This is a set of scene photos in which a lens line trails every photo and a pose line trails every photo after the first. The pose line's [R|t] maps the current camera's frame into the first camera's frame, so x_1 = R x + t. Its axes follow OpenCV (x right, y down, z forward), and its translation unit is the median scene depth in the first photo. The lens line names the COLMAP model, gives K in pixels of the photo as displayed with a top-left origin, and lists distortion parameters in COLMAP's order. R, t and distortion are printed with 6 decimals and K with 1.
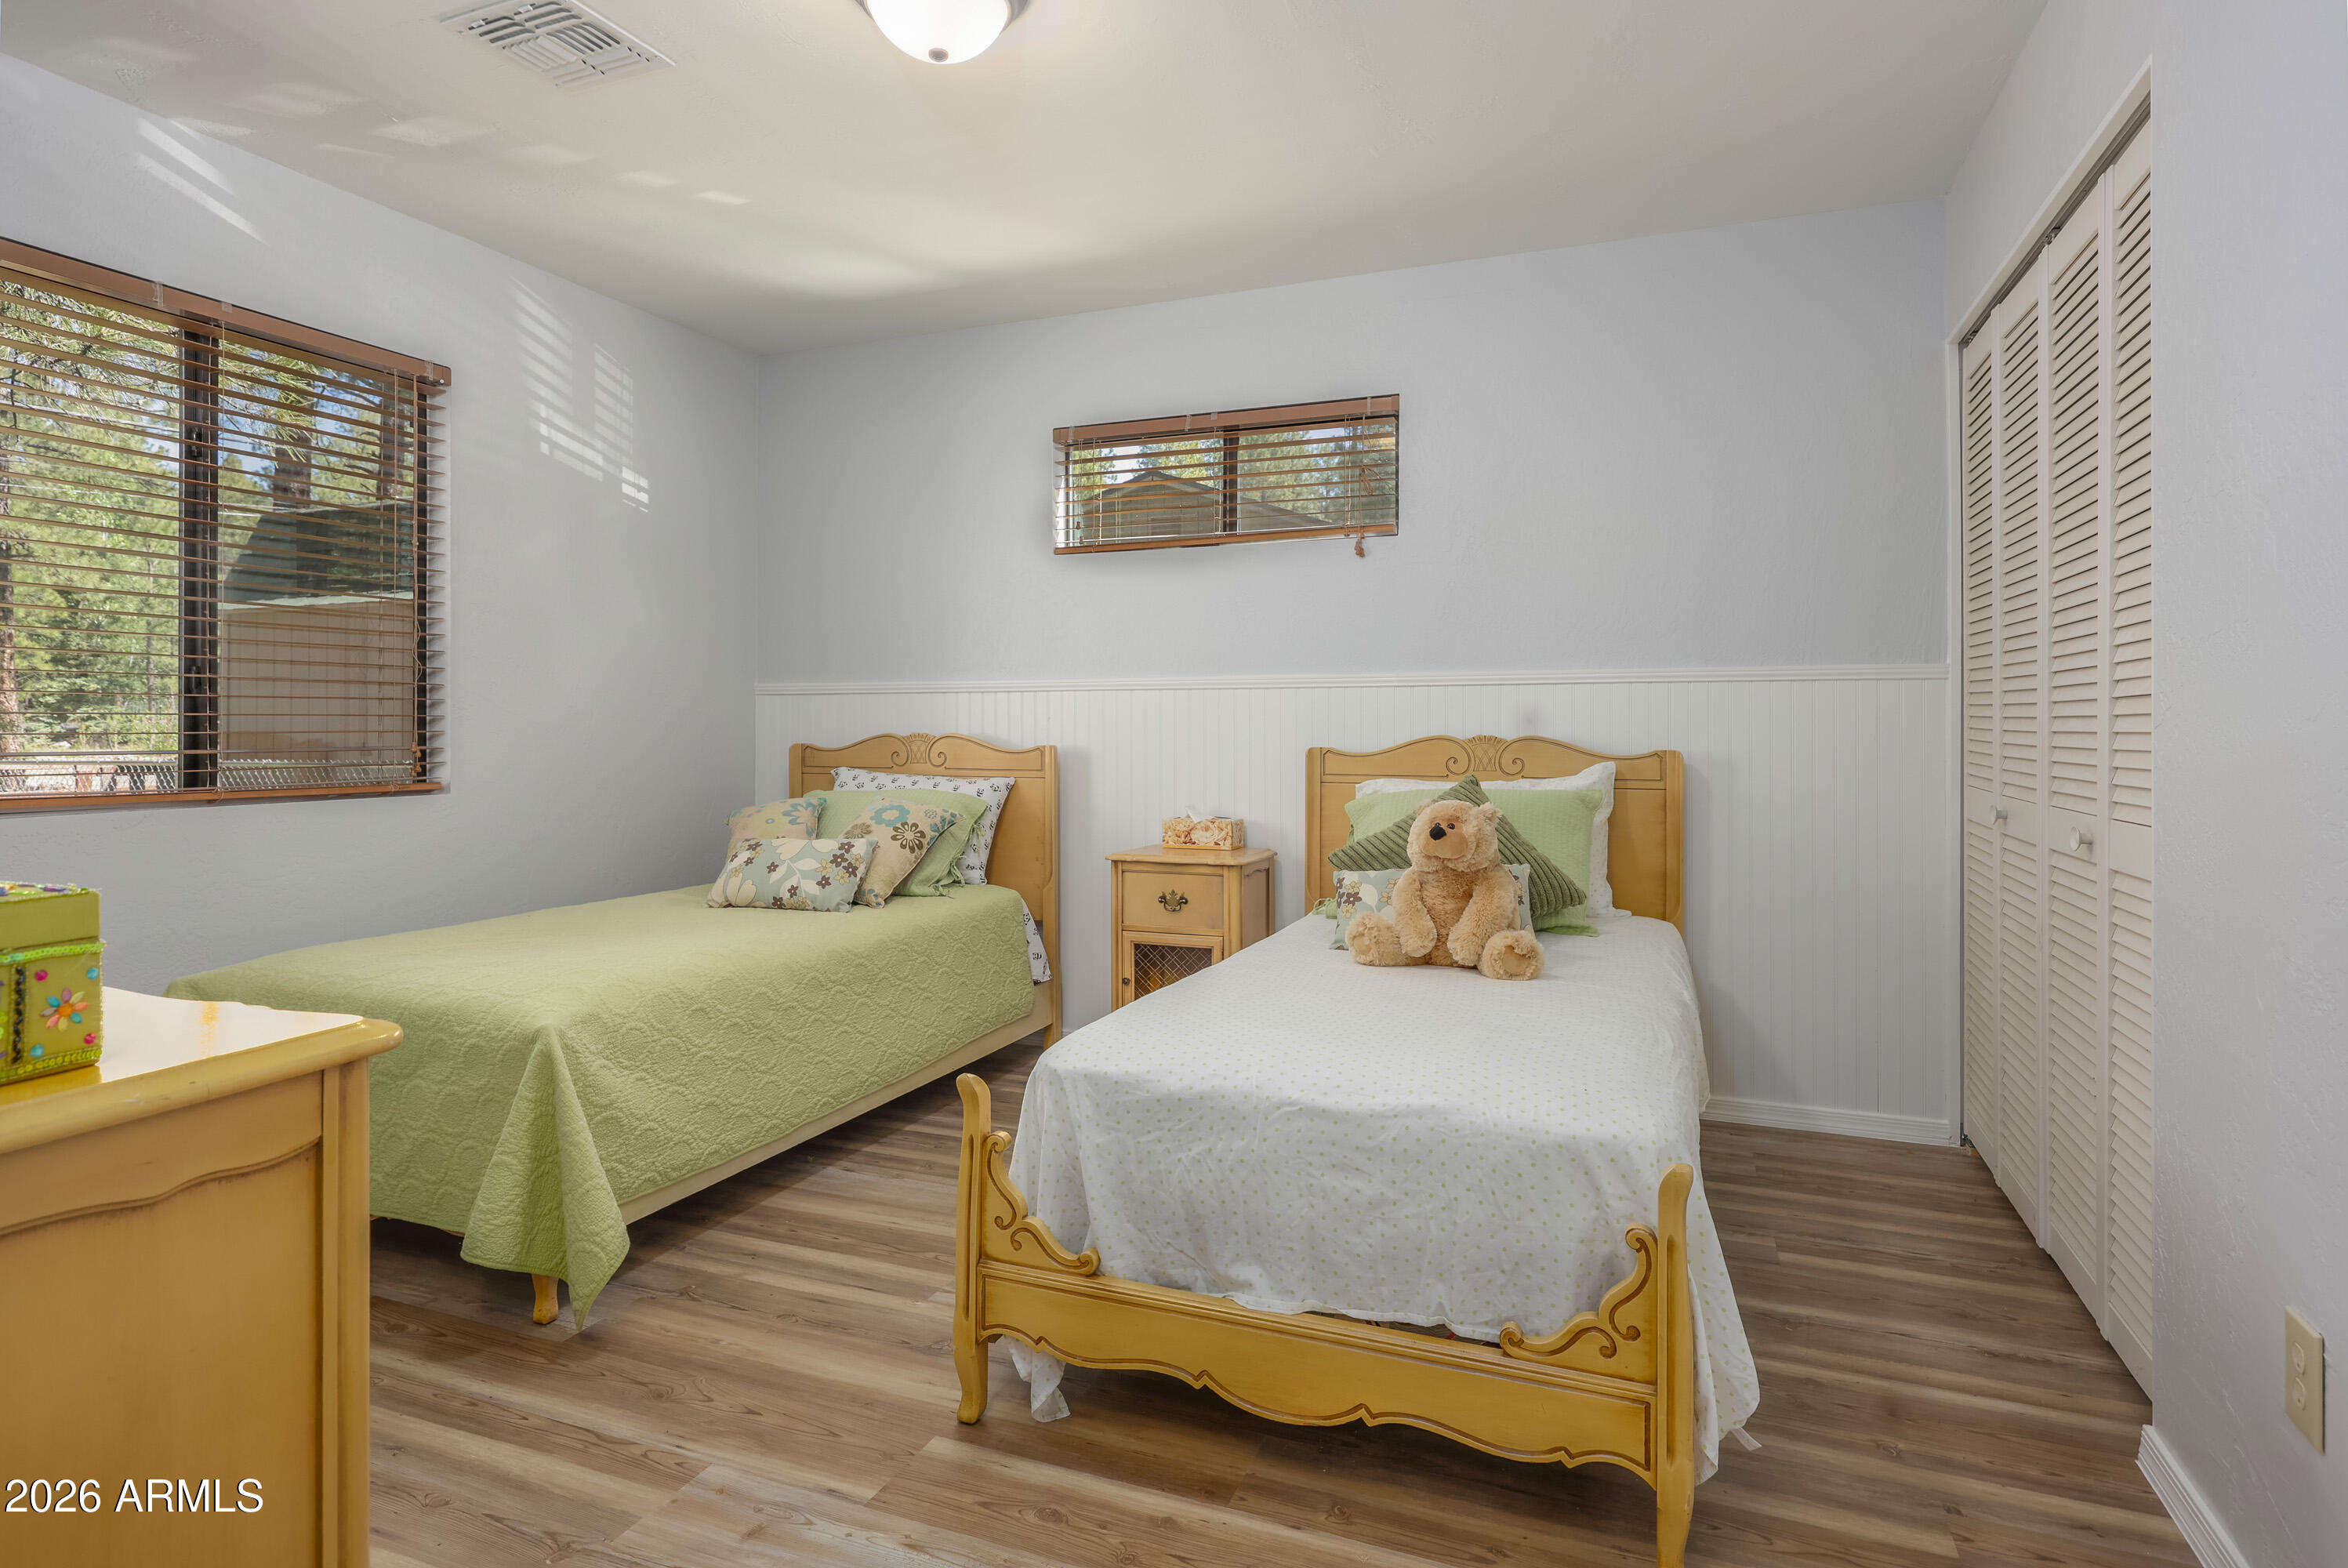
lens RADIAL K [[1250.2, 0, 1164.5], [0, 1250.2, 720.1], [0, 0, 1]] dist [-0.000826, -0.000266]
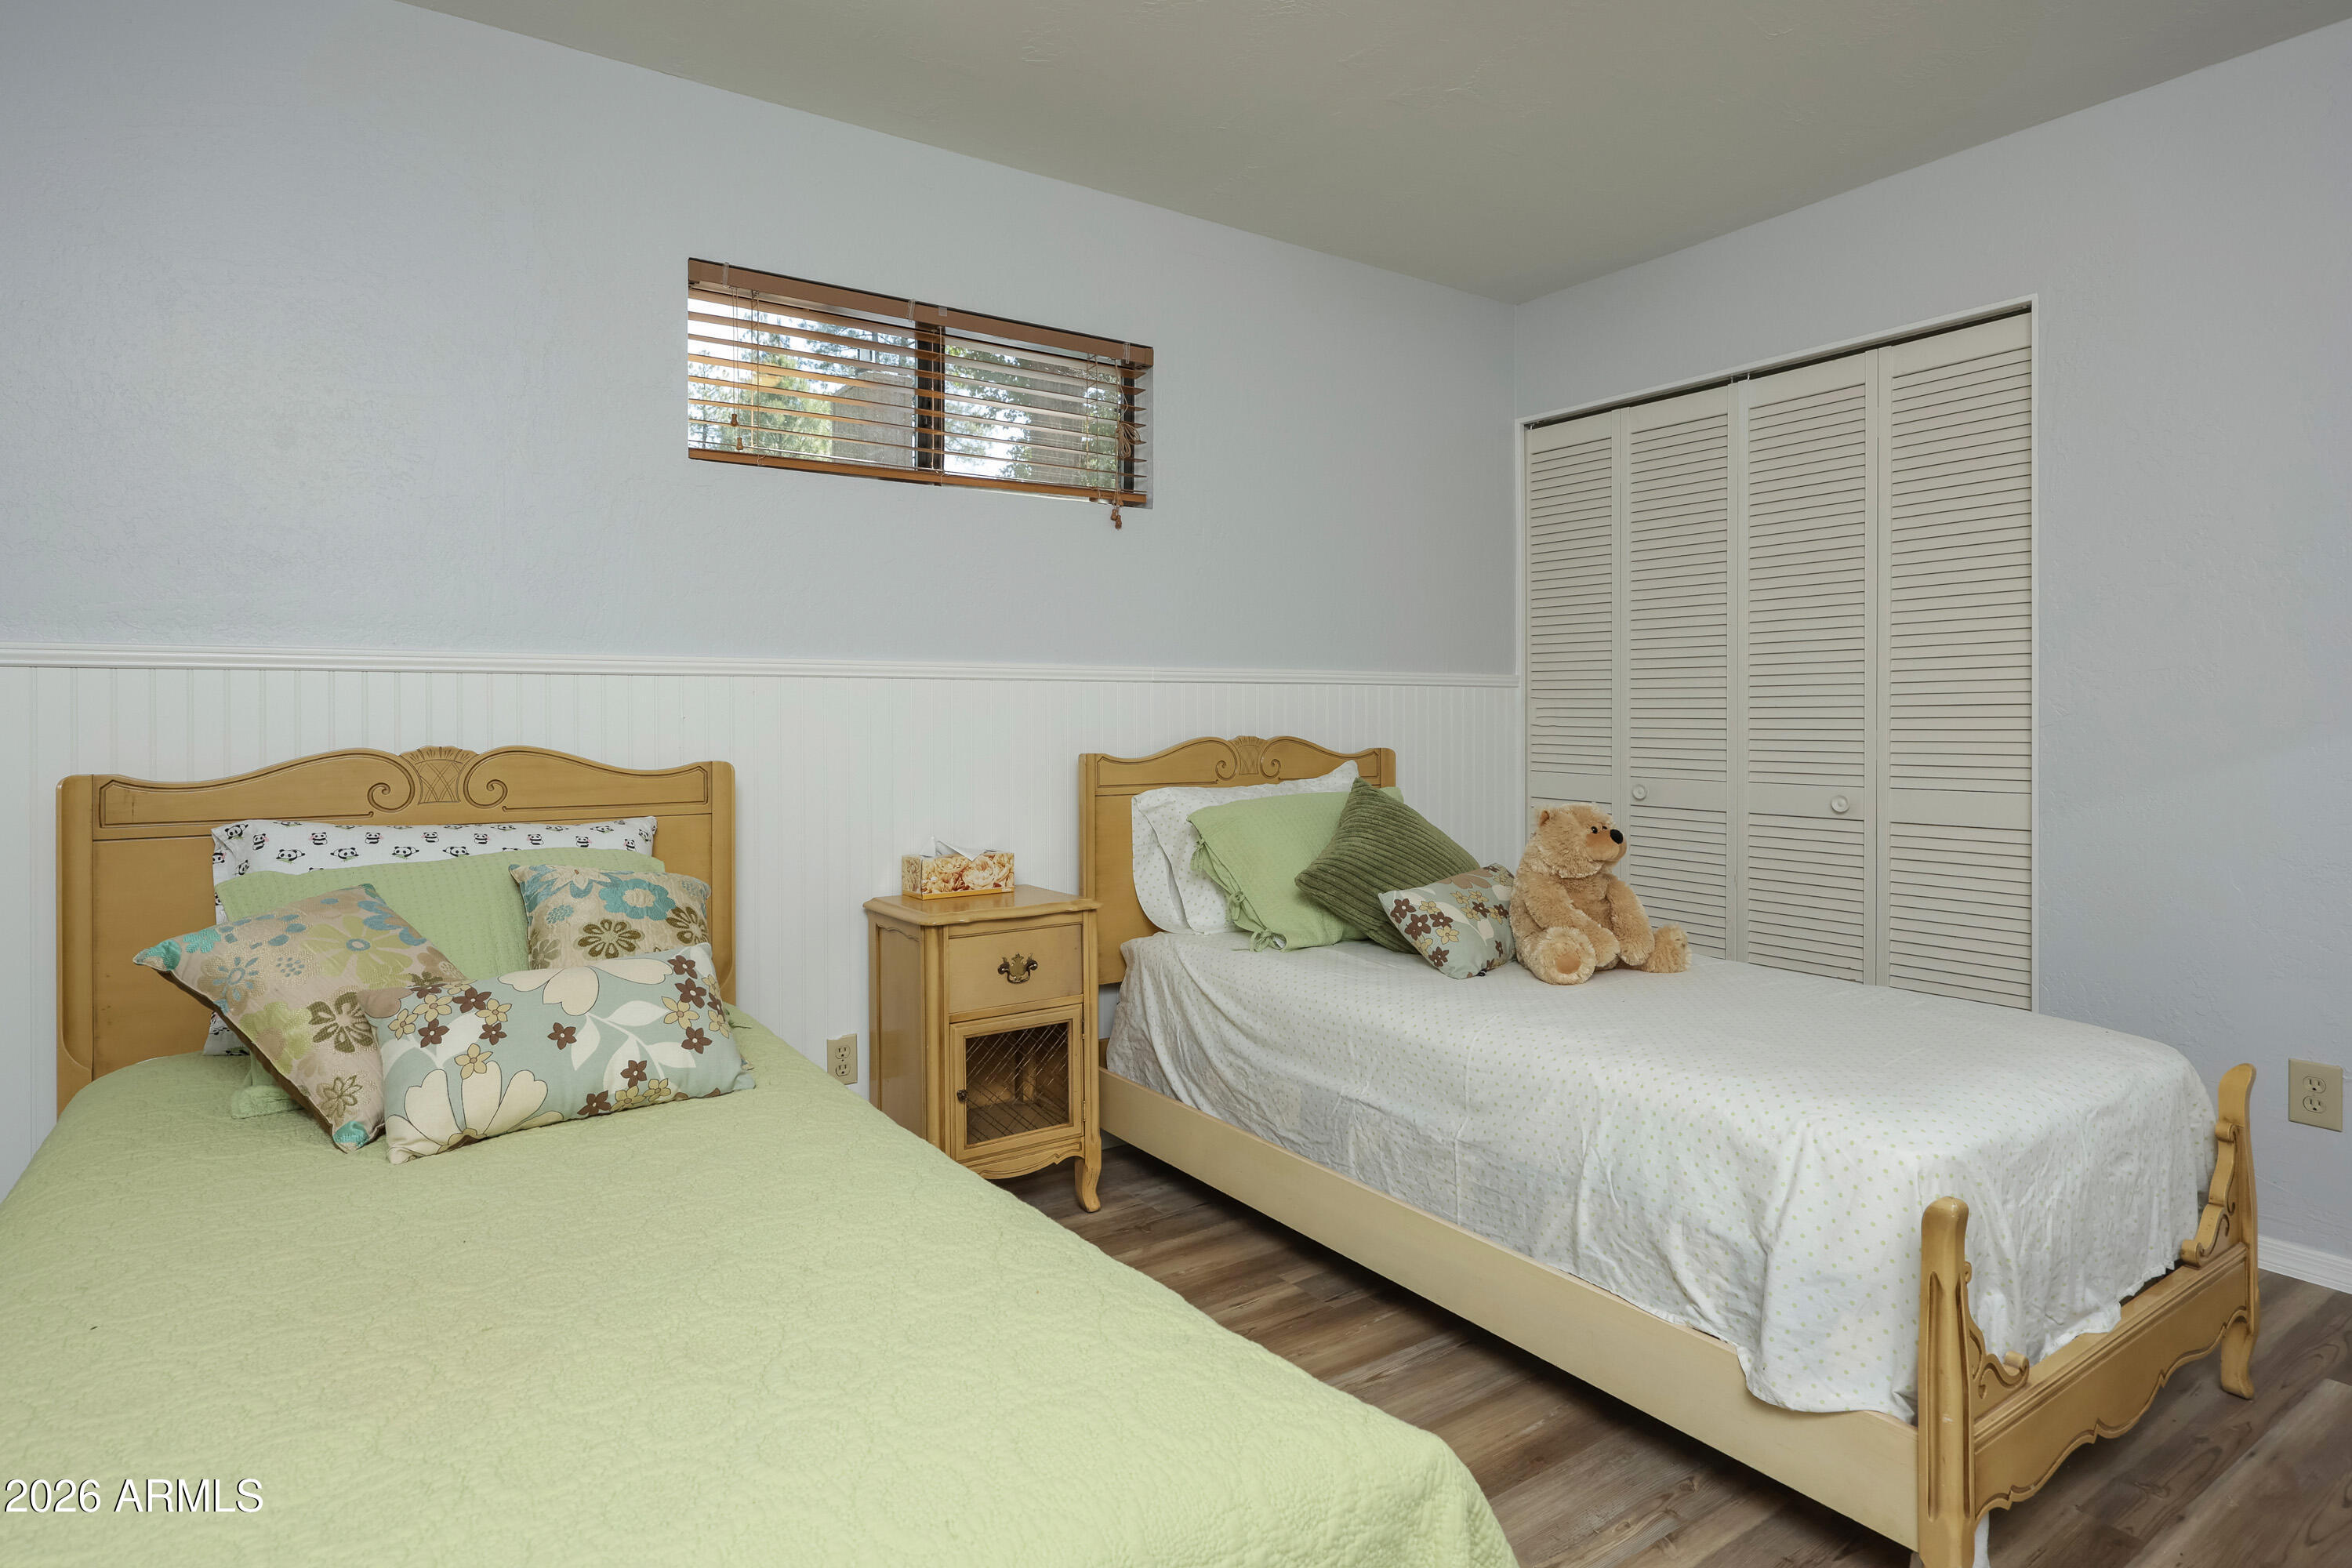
lens RADIAL K [[1252.3, 0, 1166.5], [0, 1252.3, 719.9], [0, 0, 1]] dist [-0.000826, -0.000266]
pose [[0.554781, -0.002628, 0.831993, -0.542696], [0.001093, 0.999996, 0.002430, -0.002204], [-0.831996, -0.000439, 0.554782, 0.510084]]
